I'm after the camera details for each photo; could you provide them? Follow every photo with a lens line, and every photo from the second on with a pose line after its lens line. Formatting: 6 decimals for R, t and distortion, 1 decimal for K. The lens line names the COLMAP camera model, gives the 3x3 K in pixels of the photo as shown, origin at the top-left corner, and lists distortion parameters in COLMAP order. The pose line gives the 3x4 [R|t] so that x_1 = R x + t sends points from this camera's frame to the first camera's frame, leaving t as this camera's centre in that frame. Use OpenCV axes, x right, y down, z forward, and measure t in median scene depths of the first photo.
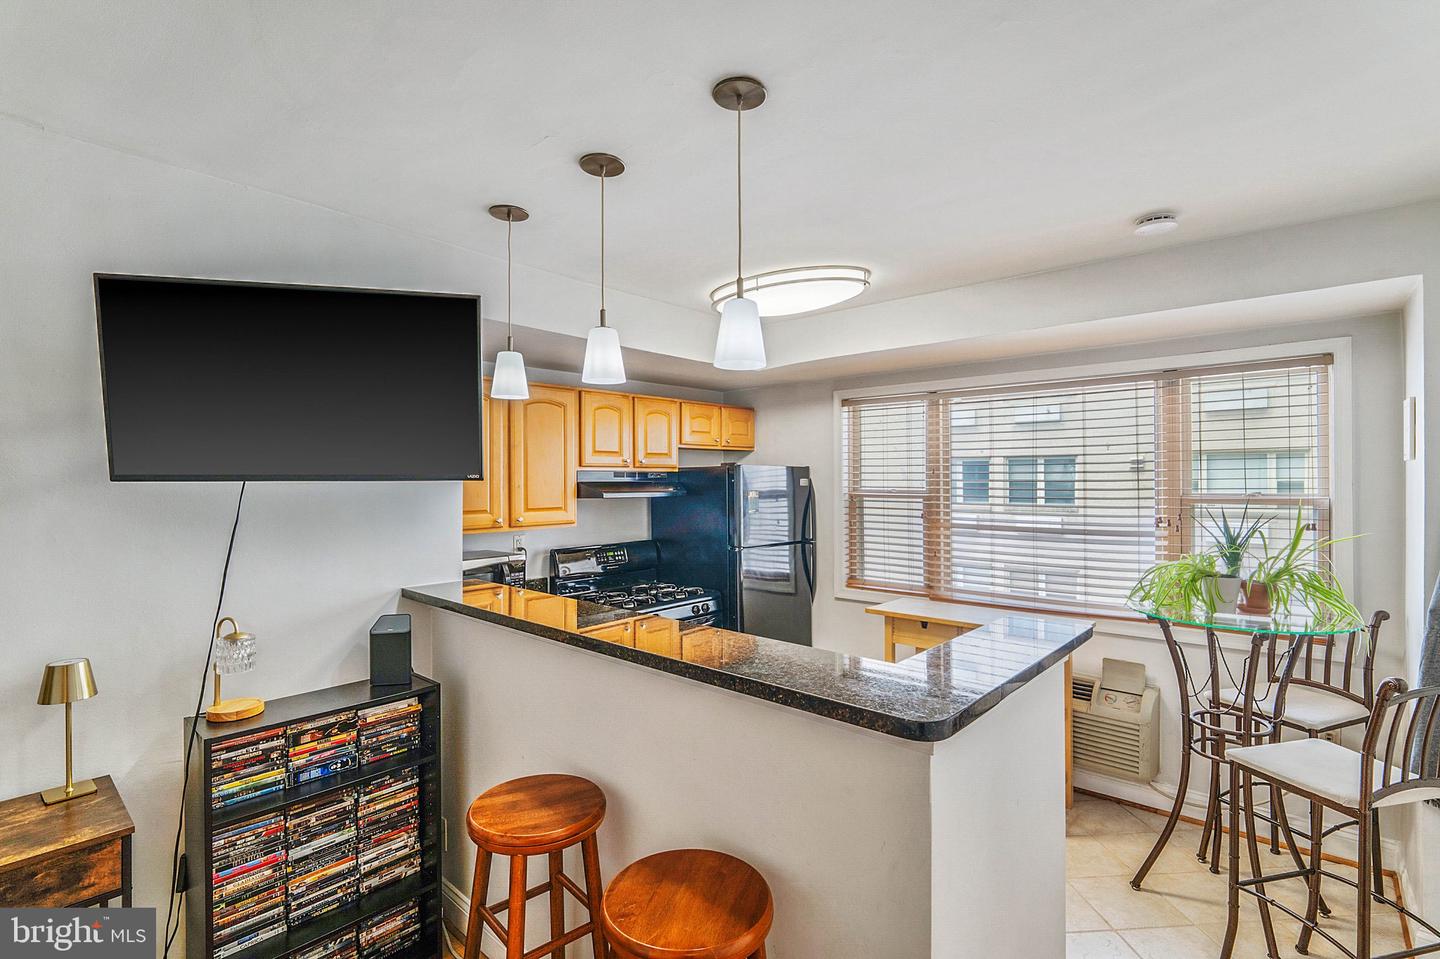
lens RADIAL K [[665.0, 0, 724.2], [0, 665.0, 477.4], [0, 0, 1]] dist [-0.003332, -0.001510]
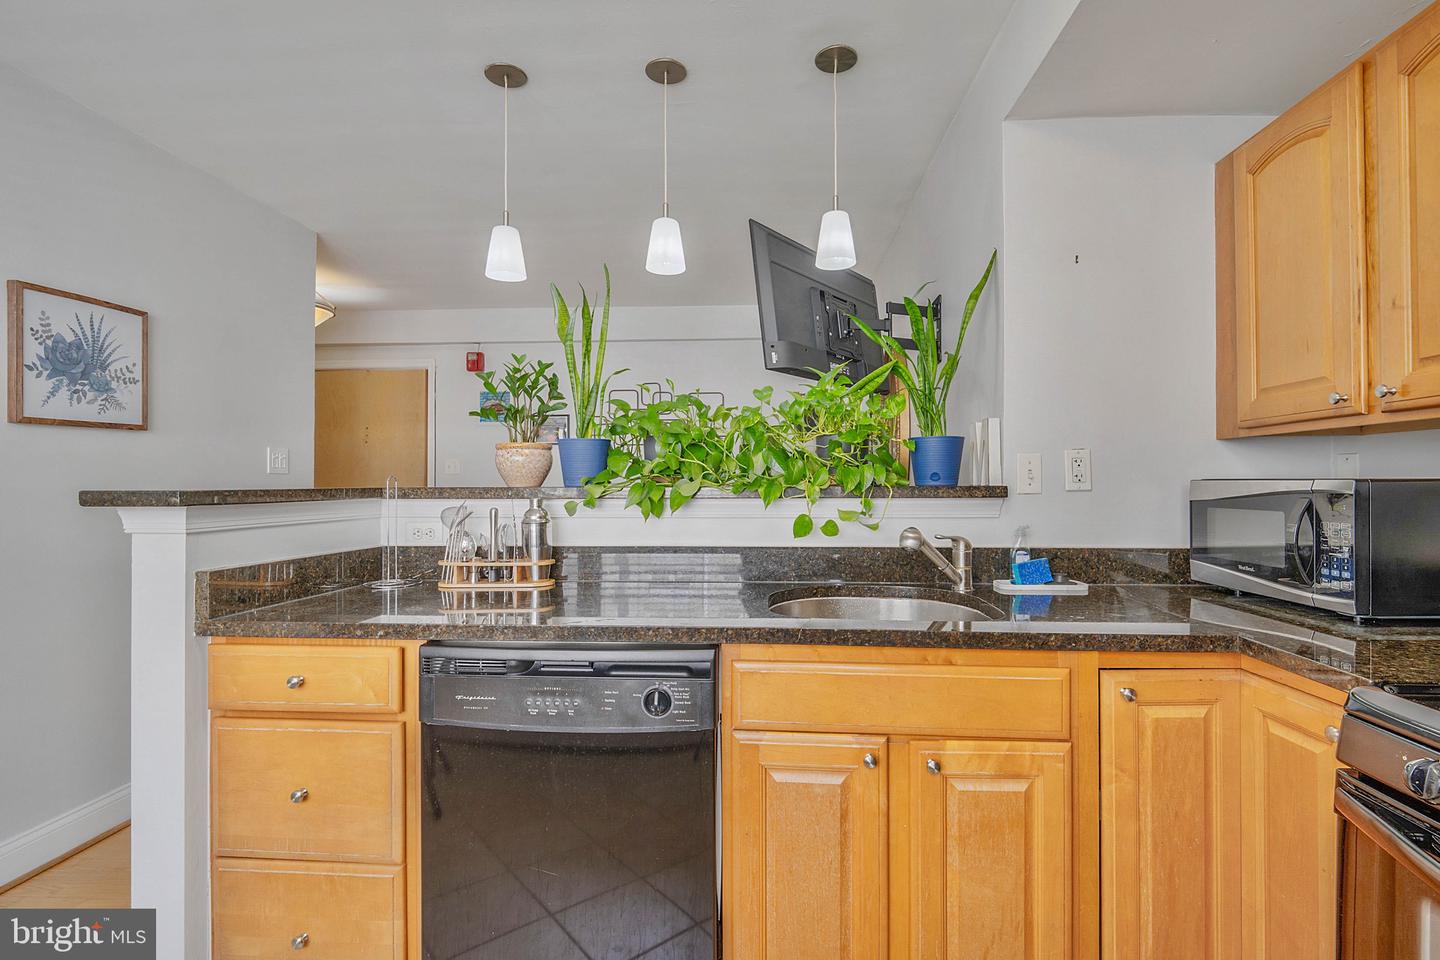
lens RADIAL K [[671.8, 0, 729.6], [0, 671.8, 476.5], [0, 0, 1]] dist [-0.002965, -0.001716]
pose [[-0.791053, -0.000161, -0.611748, 0.241733], [0.004105, 0.999976, -0.005571, 0.120032], [0.611734, -0.006919, -0.791033, 1.132579]]
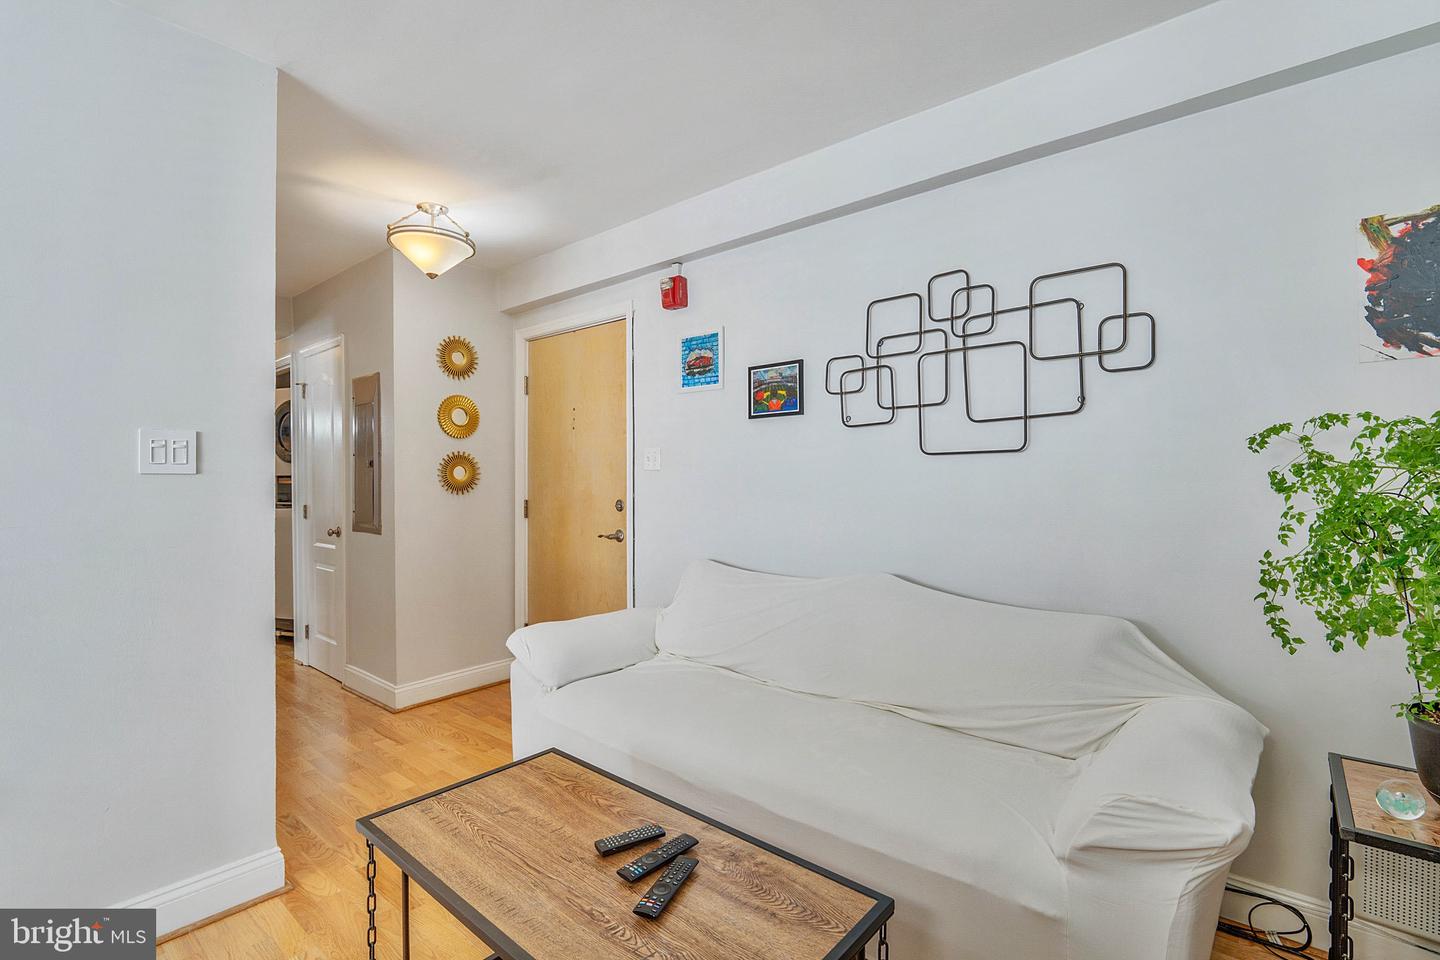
lens RADIAL K [[665.0, 0, 724.2], [0, 665.0, 477.9], [0, 0, 1]] dist [-0.003332, -0.001510]
pose [[-0.999911, 0.009705, -0.009205, -0.313838], [0.009698, 0.999953, 0.000857, 0.114787], [0.009213, 0.000767, -0.999957, 0.513647]]
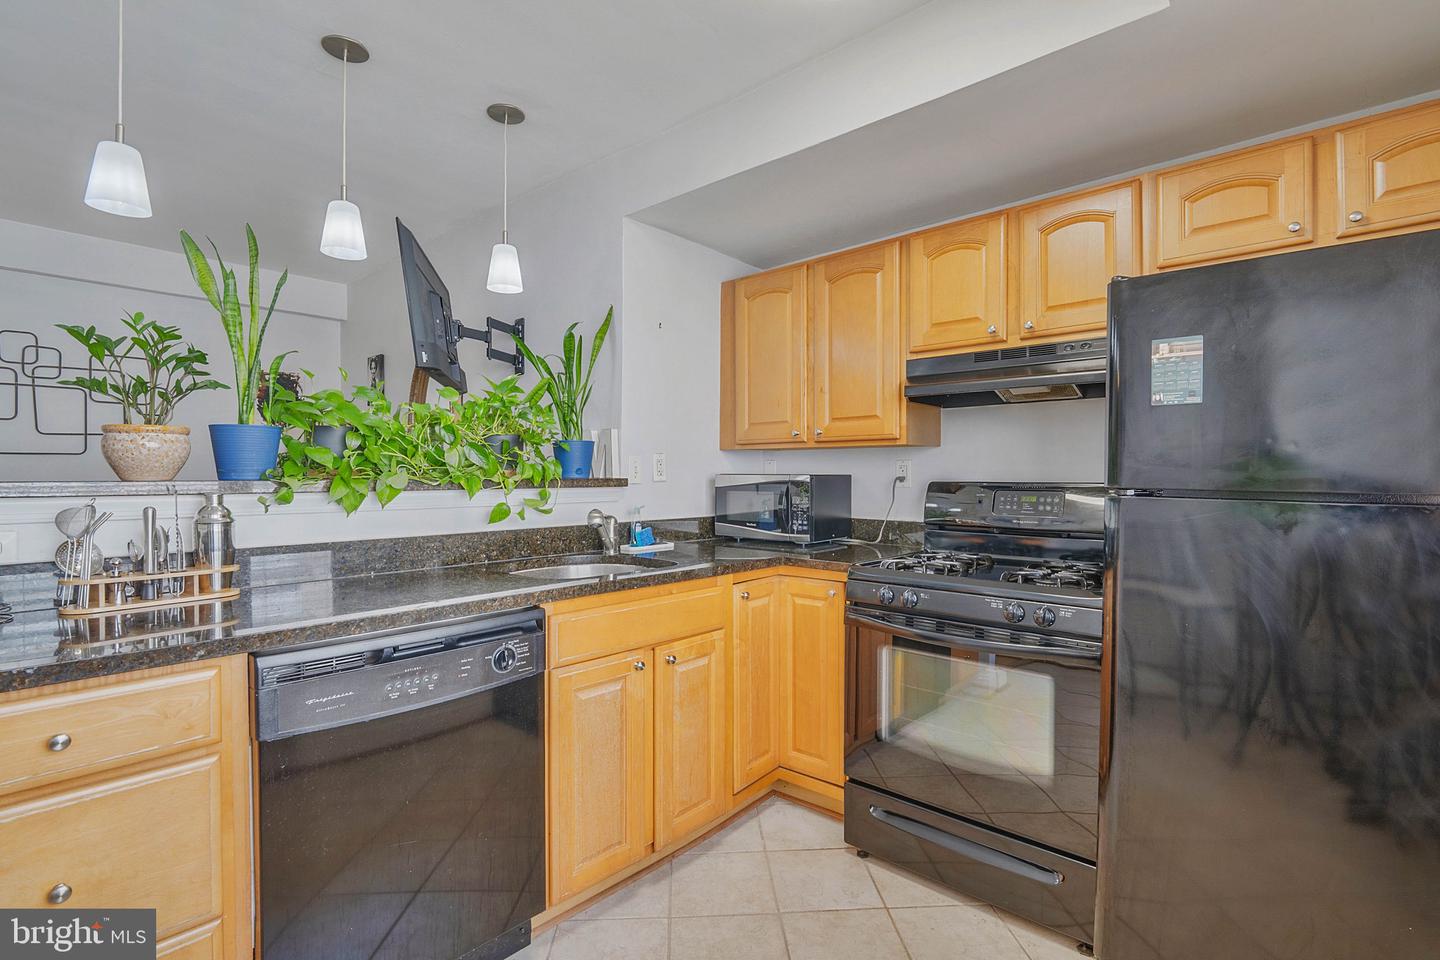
lens RADIAL K [[671.8, 0, 729.6], [0, 671.8, 476.5], [0, 0, 1]] dist [-0.002965, -0.001716]
pose [[0.000903, 0.006714, -0.999977, 0.518427], [-0.003008, 0.999973, 0.006712, 0.117765], [0.999995, 0.003002, 0.000923, 0.942565]]
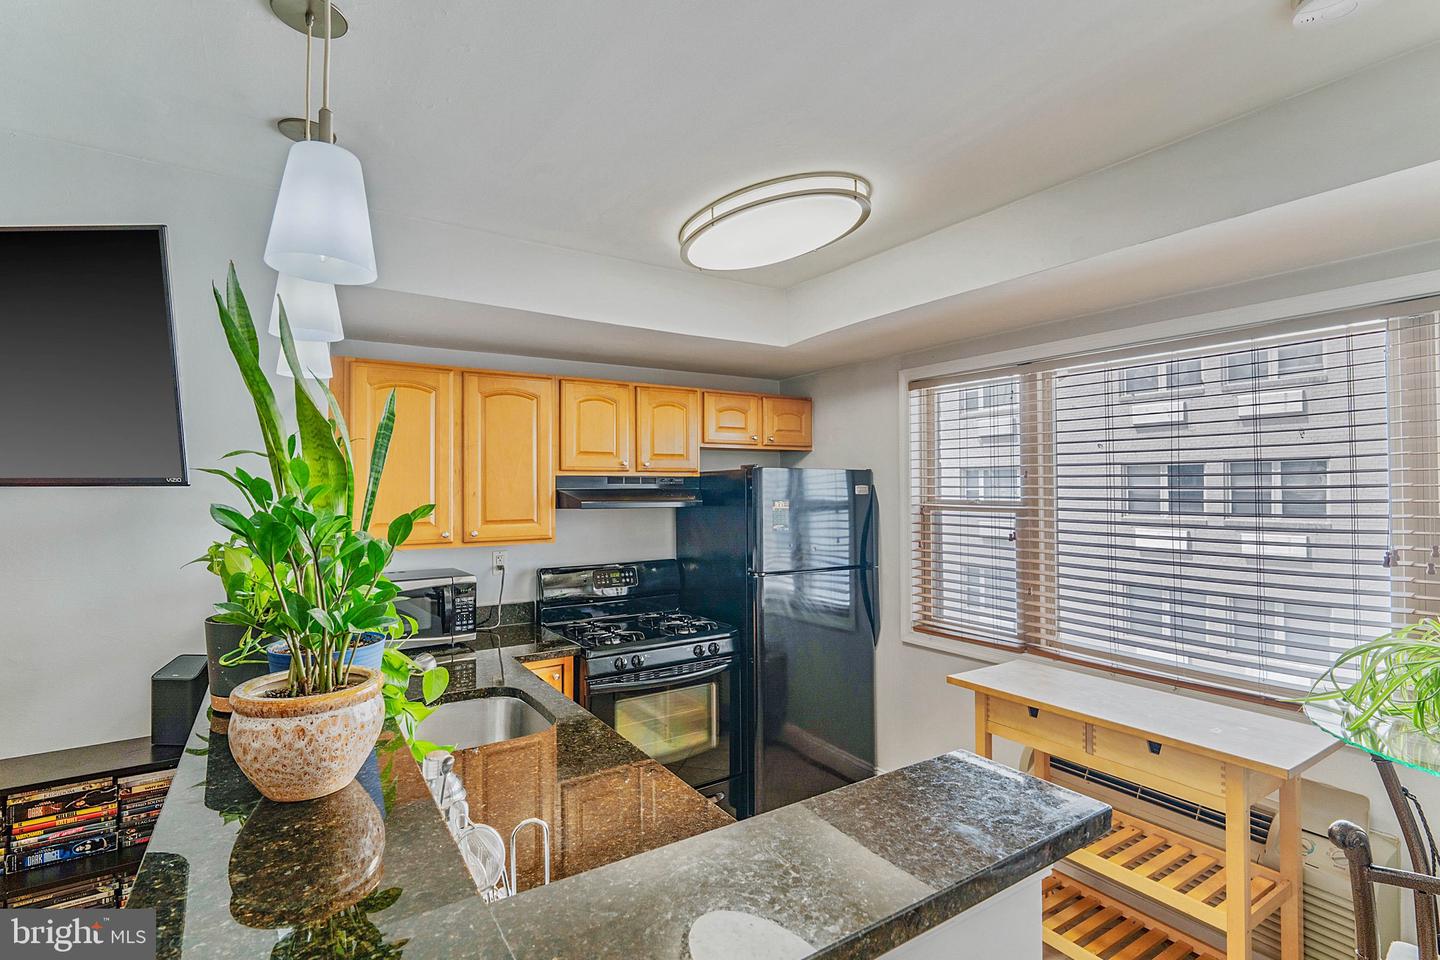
lens RADIAL K [[676.7, 0, 725.4], [0, 676.7, 478.5], [0, 0, 1]] dist [-0.004163, -0.000360]
pose [[0.966563, -0.003038, -0.256409, 0.230897], [0.000330, 0.999944, -0.010605, 0.003313], [0.256427, 0.010166, 0.966510, 0.269714]]
